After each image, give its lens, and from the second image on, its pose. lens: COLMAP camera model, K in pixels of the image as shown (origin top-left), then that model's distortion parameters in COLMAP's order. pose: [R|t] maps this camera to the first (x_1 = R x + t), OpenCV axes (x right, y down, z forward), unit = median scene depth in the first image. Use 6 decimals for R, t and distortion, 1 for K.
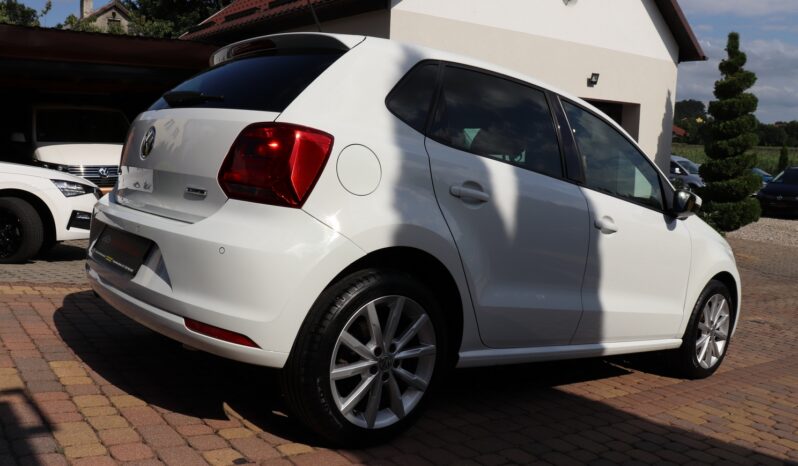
lens RADIAL K [[664.1, 0, 398.3], [0, 664.1, 226.3], [0, 0, 1]] dist [-0.190580, 0.169076]
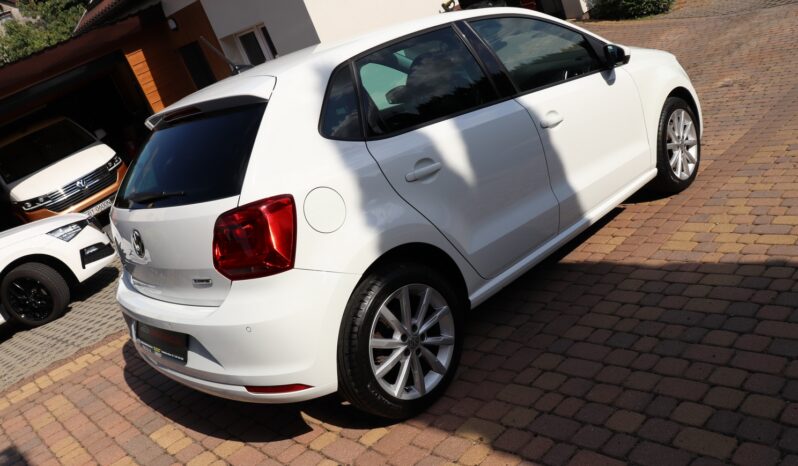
lens RADIAL K [[664.1, 0, 398.3], [0, 664.1, 226.3], [0, 0, 1]] dist [-0.190580, 0.169076]
pose [[0.917260, -0.395667, -0.045631, 0.081455], [0.395350, 0.890603, 0.224776, -0.226371], [-0.048298, -0.224218, 0.973341, -0.088061]]
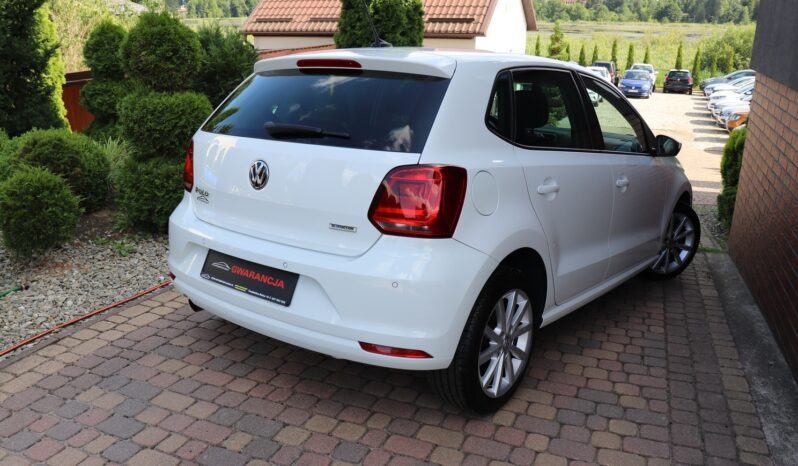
lens RADIAL K [[664.1, 0, 398.3], [0, 664.1, 226.3], [0, 0, 1]] dist [-0.190580, 0.169076]
pose [[0.974365, -0.128552, 0.184625, -0.371092], [0.091372, 0.976056, 0.197398, -0.234881], [-0.205580, -0.175468, 0.962781, -0.089178]]
